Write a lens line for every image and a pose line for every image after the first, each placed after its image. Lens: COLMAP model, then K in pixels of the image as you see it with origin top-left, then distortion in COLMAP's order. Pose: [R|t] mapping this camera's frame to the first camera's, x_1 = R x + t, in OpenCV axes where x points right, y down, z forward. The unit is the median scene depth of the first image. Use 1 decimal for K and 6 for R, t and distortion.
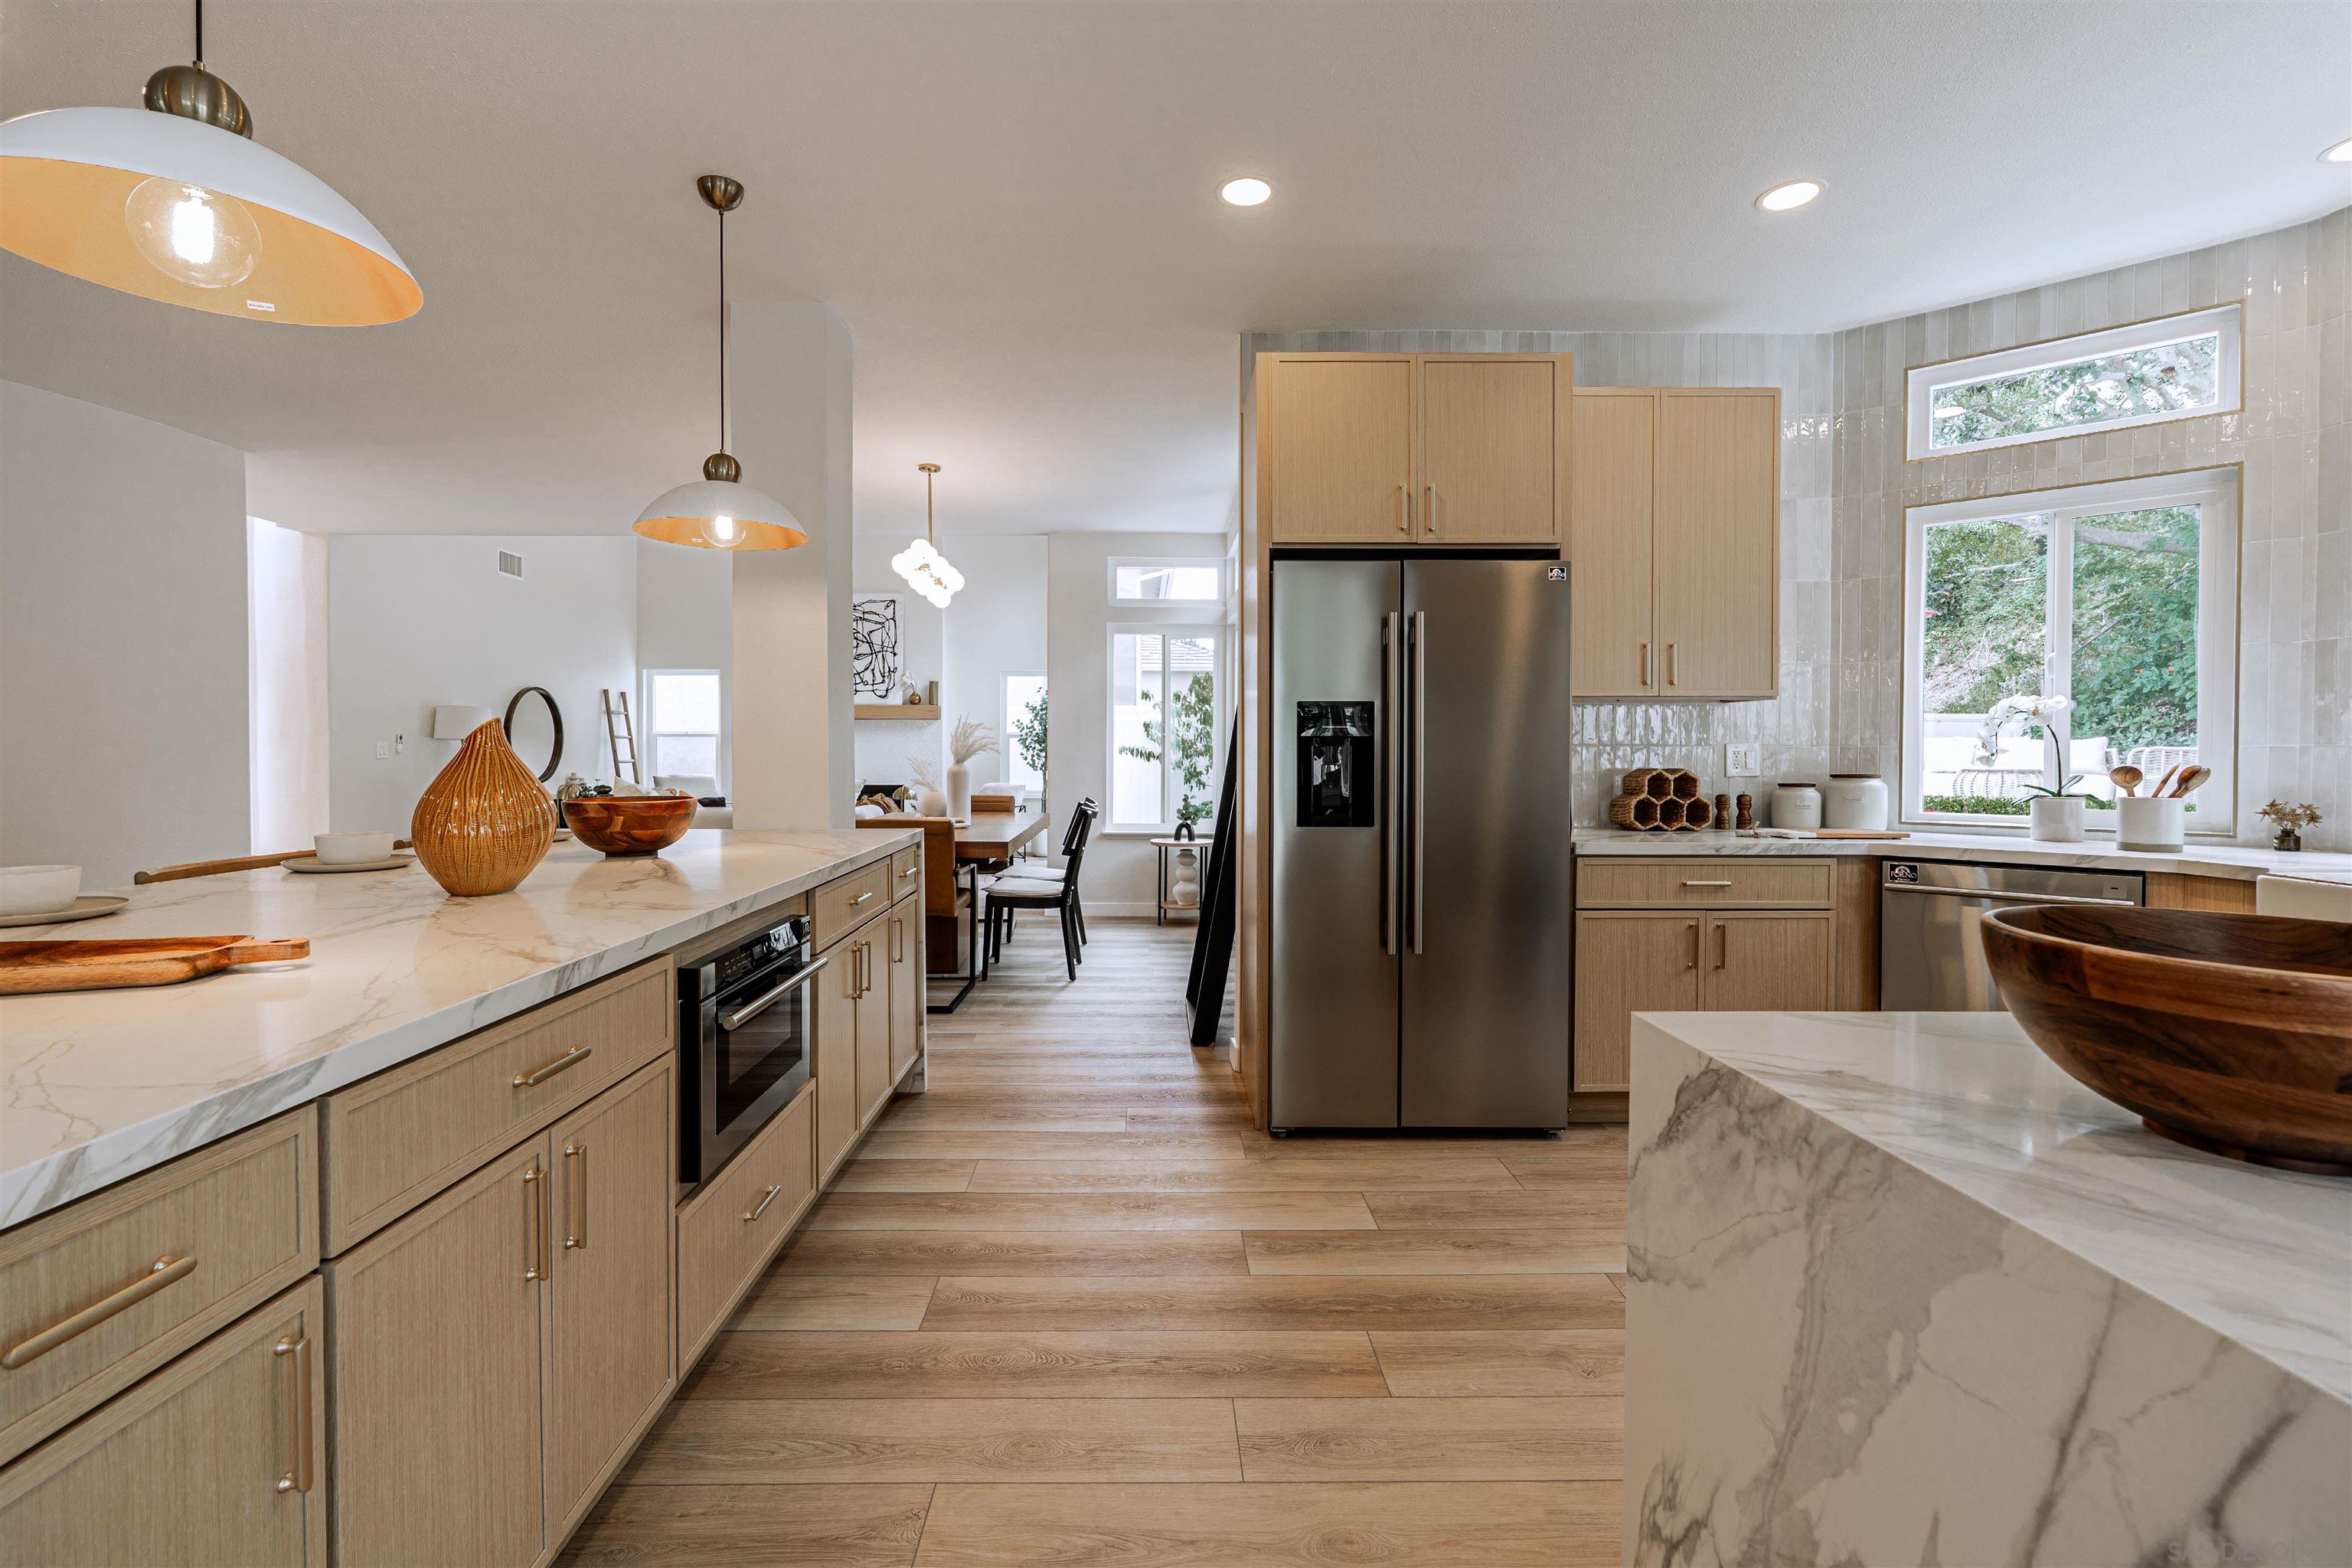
lens RADIAL K [[1064.3, 0, 1151.9], [0, 1064.3, 765.1], [0, 0, 1]] dist [-0.009581, 0.002733]
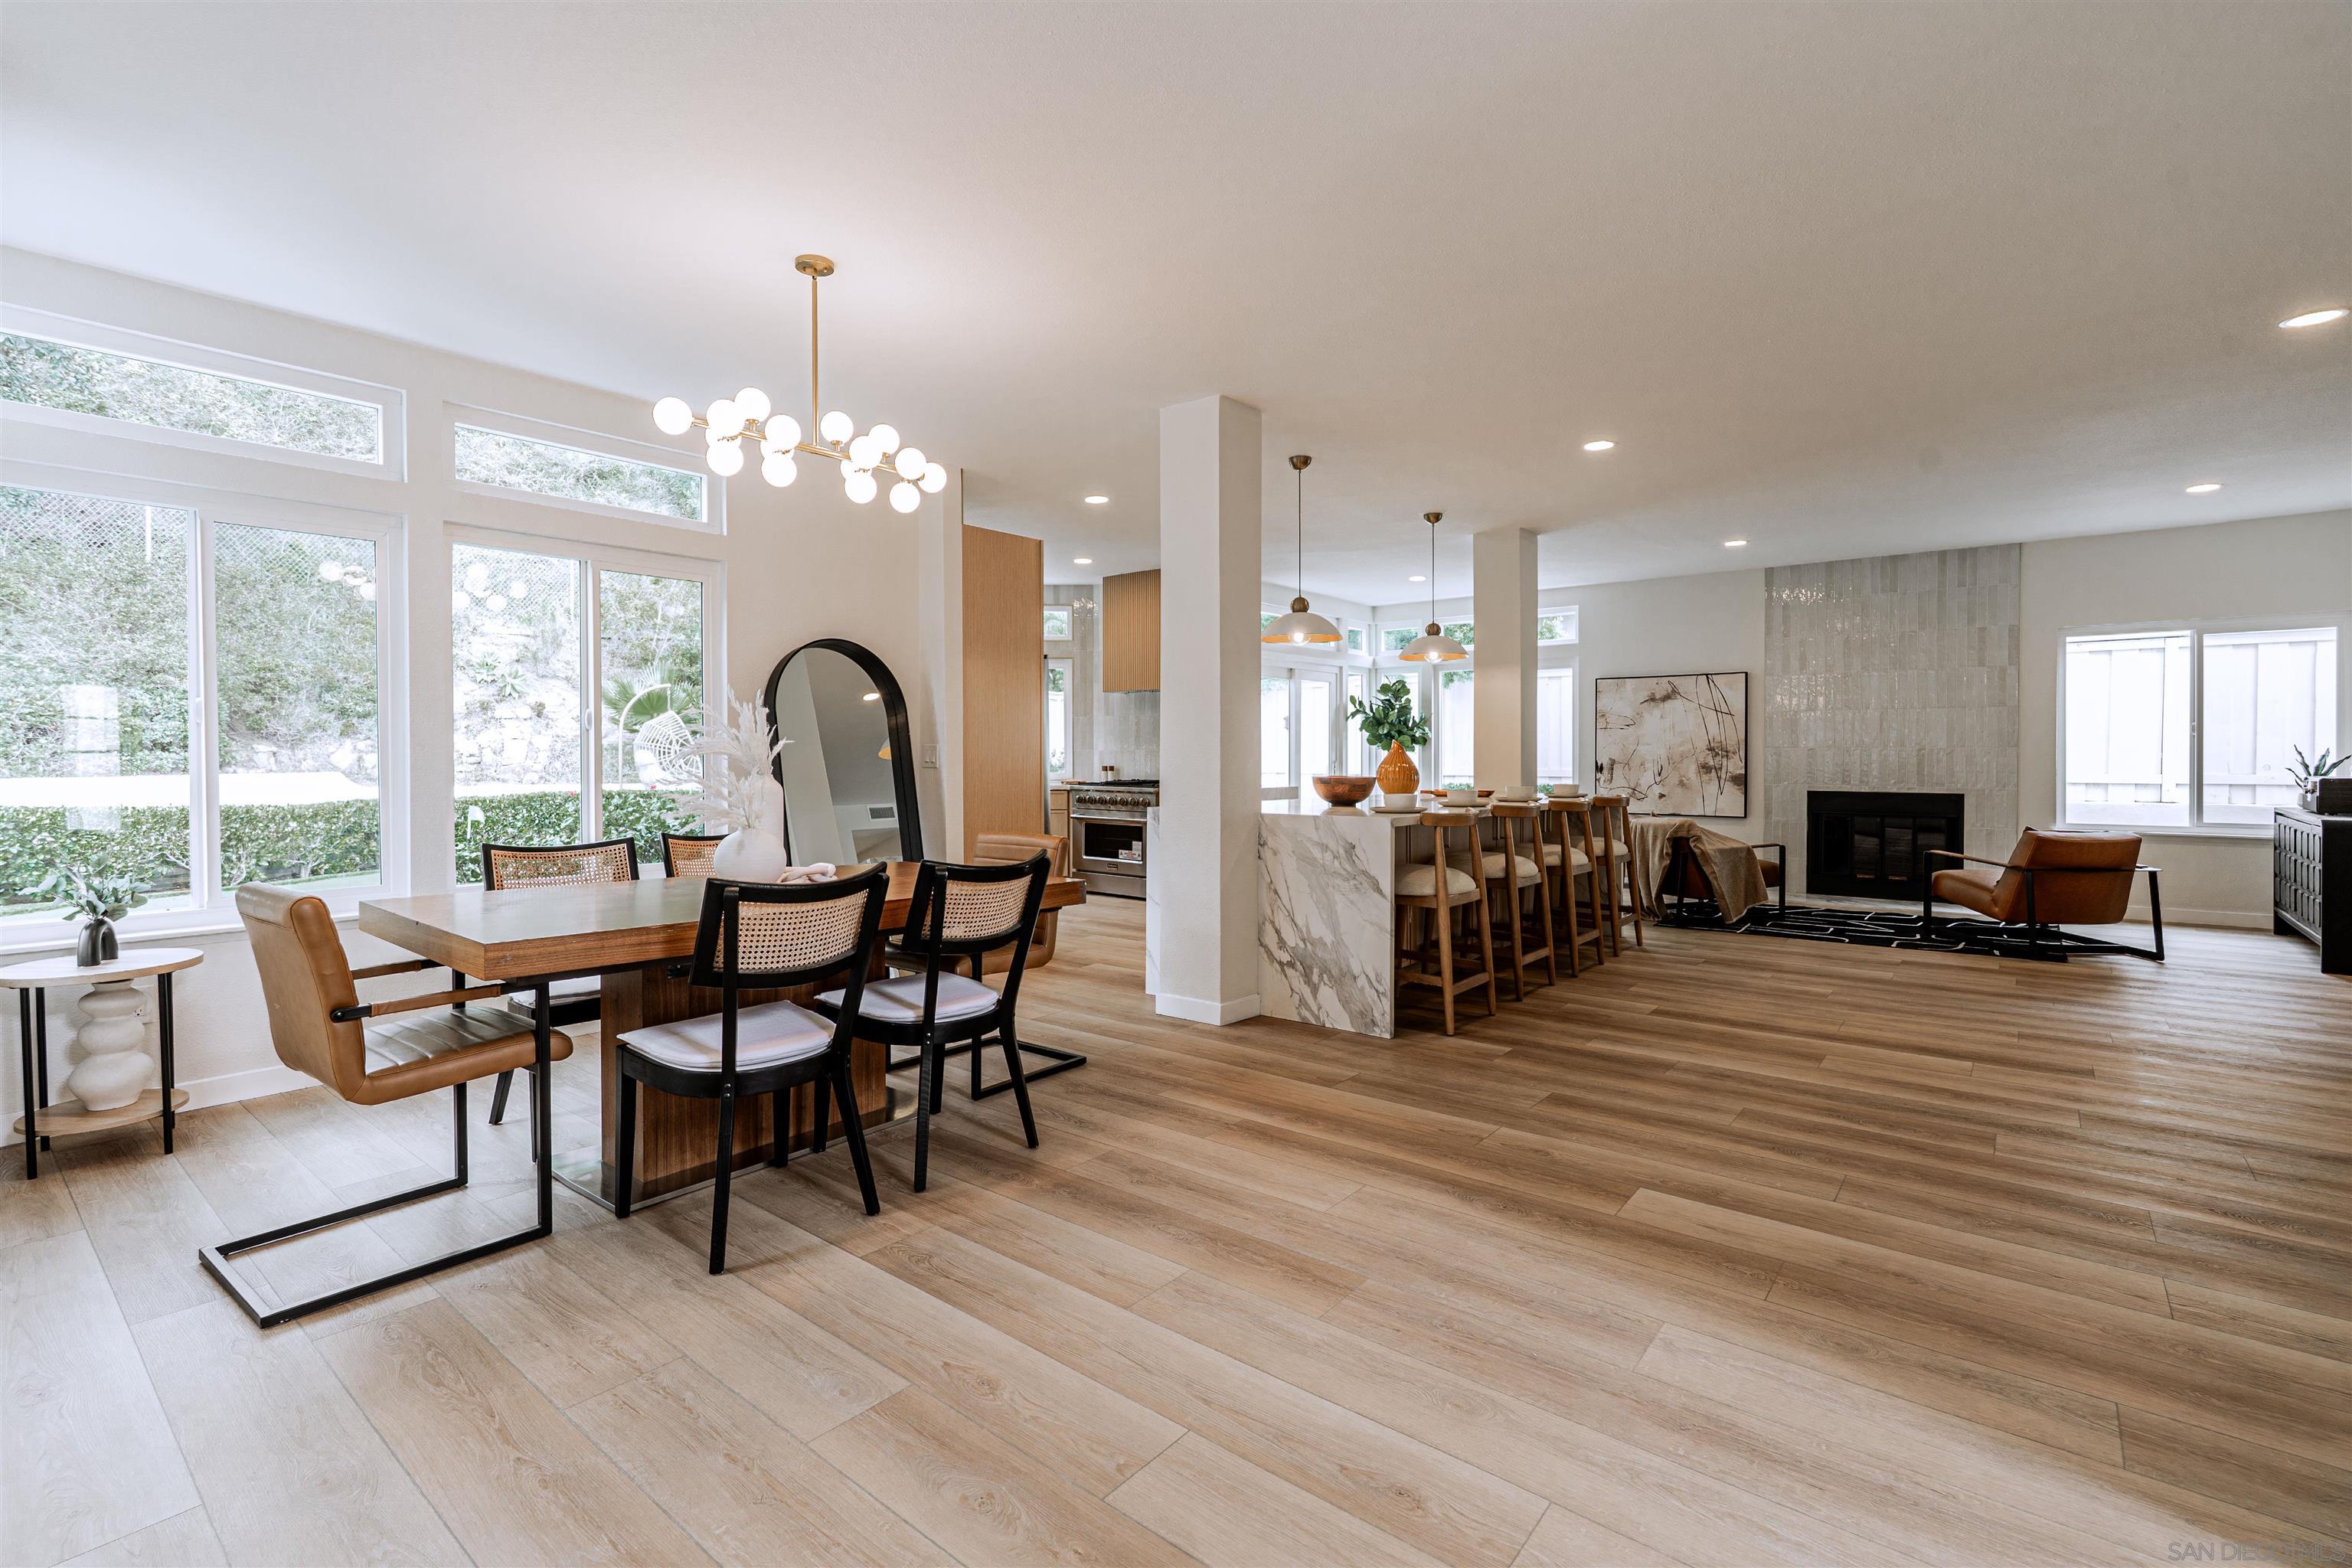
lens RADIAL K [[1064.3, 0, 1157.1], [0, 1064.3, 770.6], [0, 0, 1]] dist [-0.009581, 0.002733]
pose [[-0.766920, -0.010860, 0.641651, -1.265163], [0.009556, 0.999553, 0.028340, -0.031603], [-0.641672, 0.027866, -0.766473, 2.320089]]
